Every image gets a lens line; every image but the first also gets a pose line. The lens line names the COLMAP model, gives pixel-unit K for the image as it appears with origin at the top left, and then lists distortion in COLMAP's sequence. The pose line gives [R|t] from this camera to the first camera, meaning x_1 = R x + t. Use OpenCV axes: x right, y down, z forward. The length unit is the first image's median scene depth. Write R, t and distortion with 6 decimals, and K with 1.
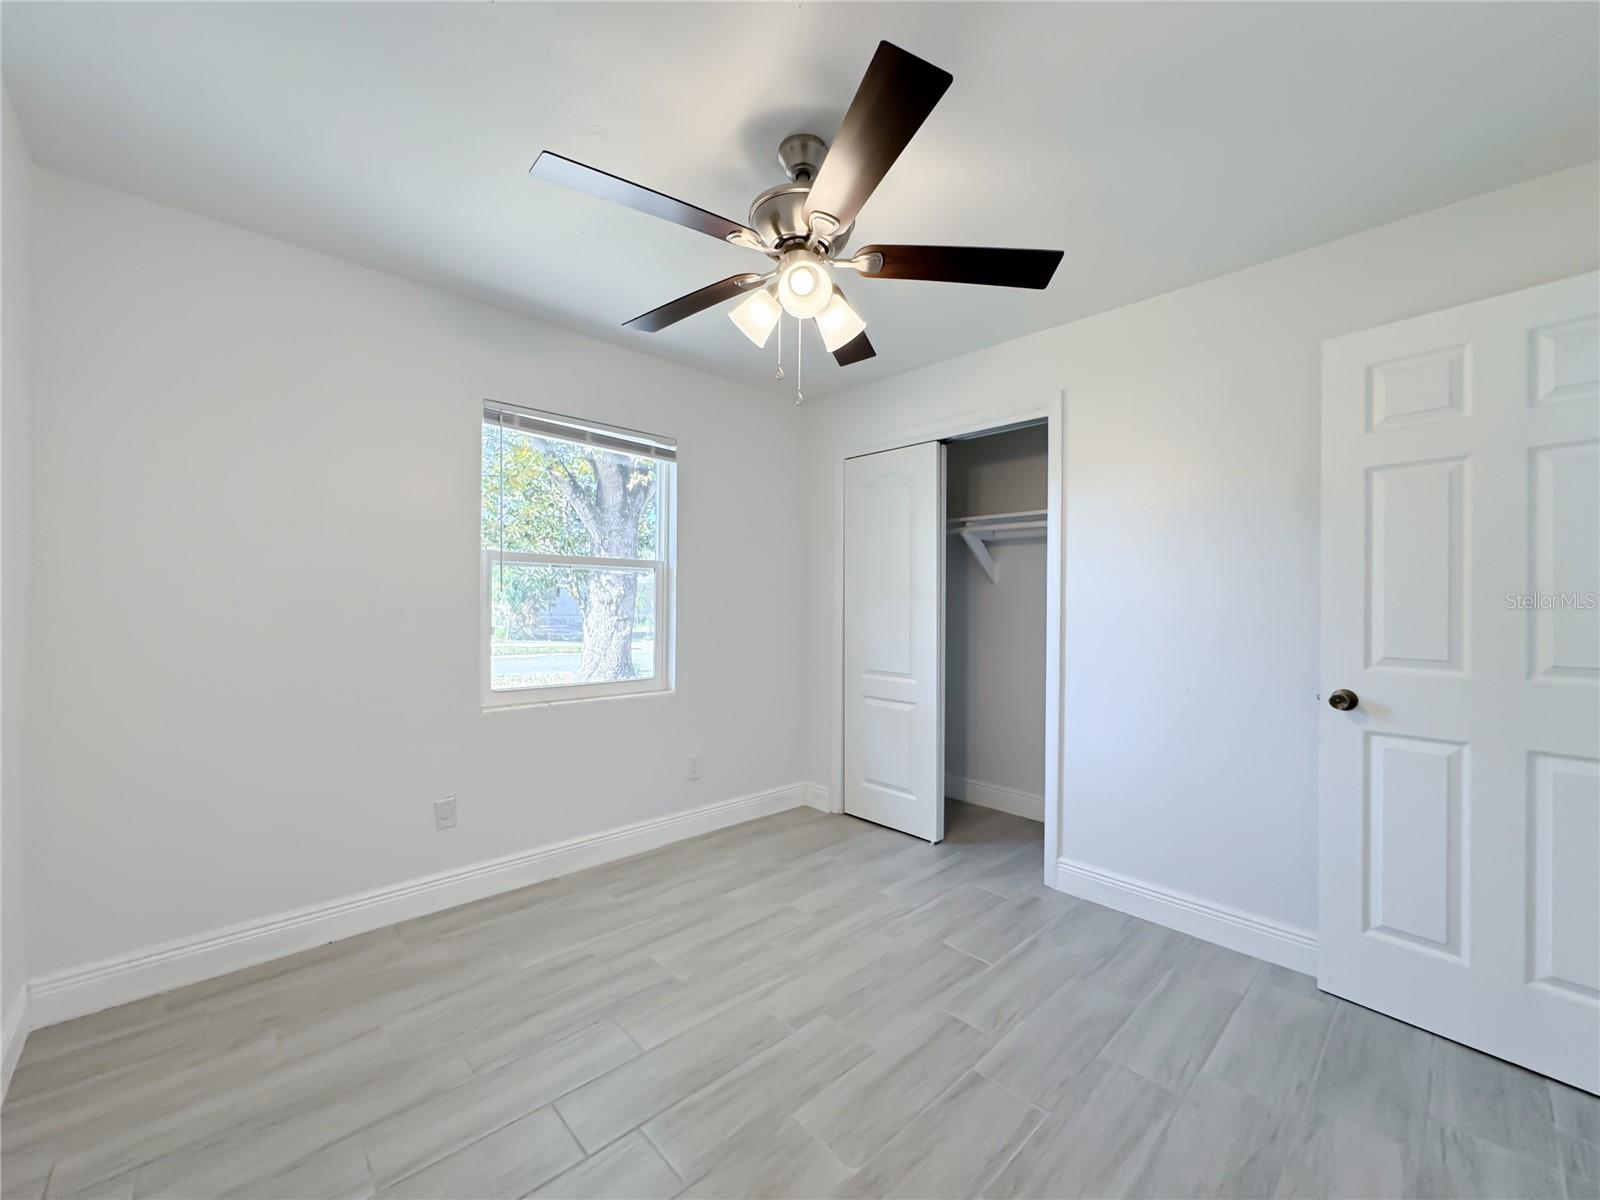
lens RADIAL K [[638.0, 0, 796.3], [0, 638.0, 601.0], [0, 0, 1]] dist [-0.005791, 0.000559]
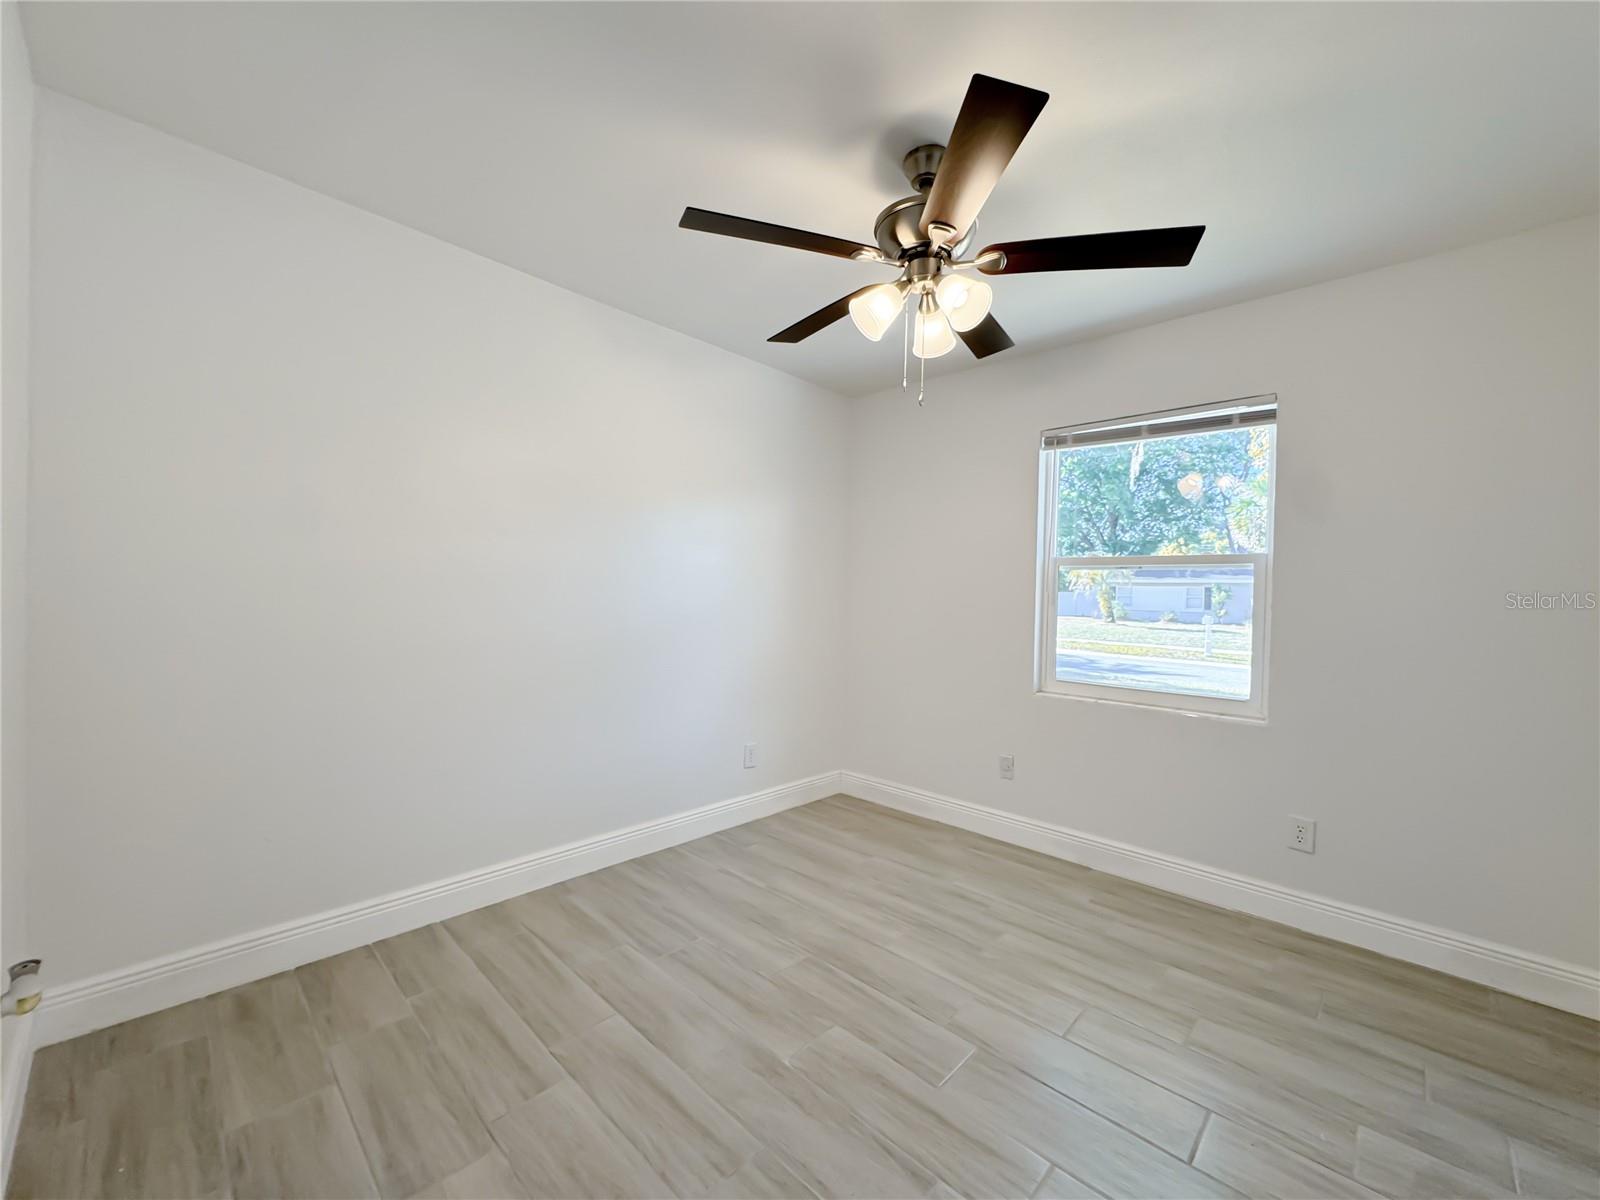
lens RADIAL K [[632.2, 0, 792.5], [0, 632.2, 596.6], [0, 0, 1]] dist [-0.002687, 0.000091]
pose [[0.049524, -0.006370, -0.998753, 0.755921], [-0.023004, 0.999707, -0.007517, 0.013746], [0.998508, 0.023348, 0.049363, 0.544372]]
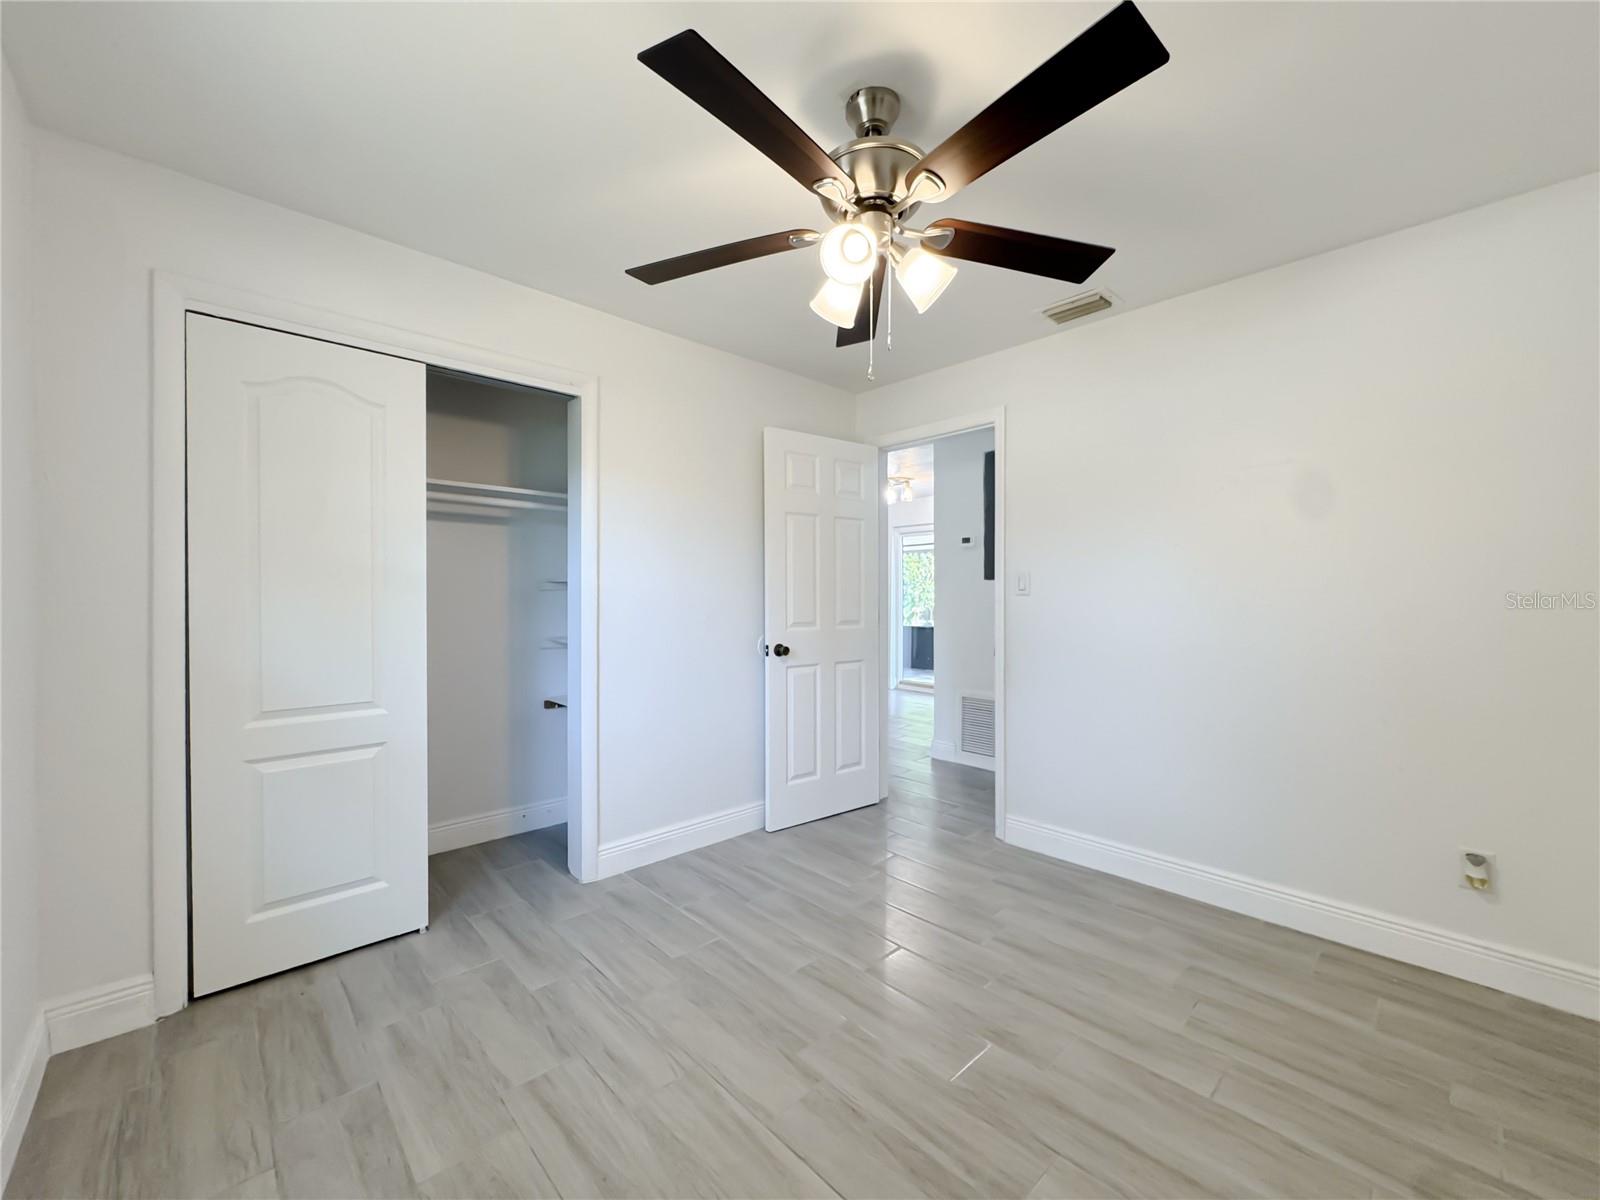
lens RADIAL K [[638.0, 0, 796.3], [0, 638.0, 601.0], [0, 0, 1]] dist [-0.005791, 0.000559]
pose [[0.007175, -0.018631, 0.999801, -0.677096], [-0.002911, 0.999822, 0.018652, -0.003055], [-0.999970, -0.003044, 0.007119, 0.805051]]
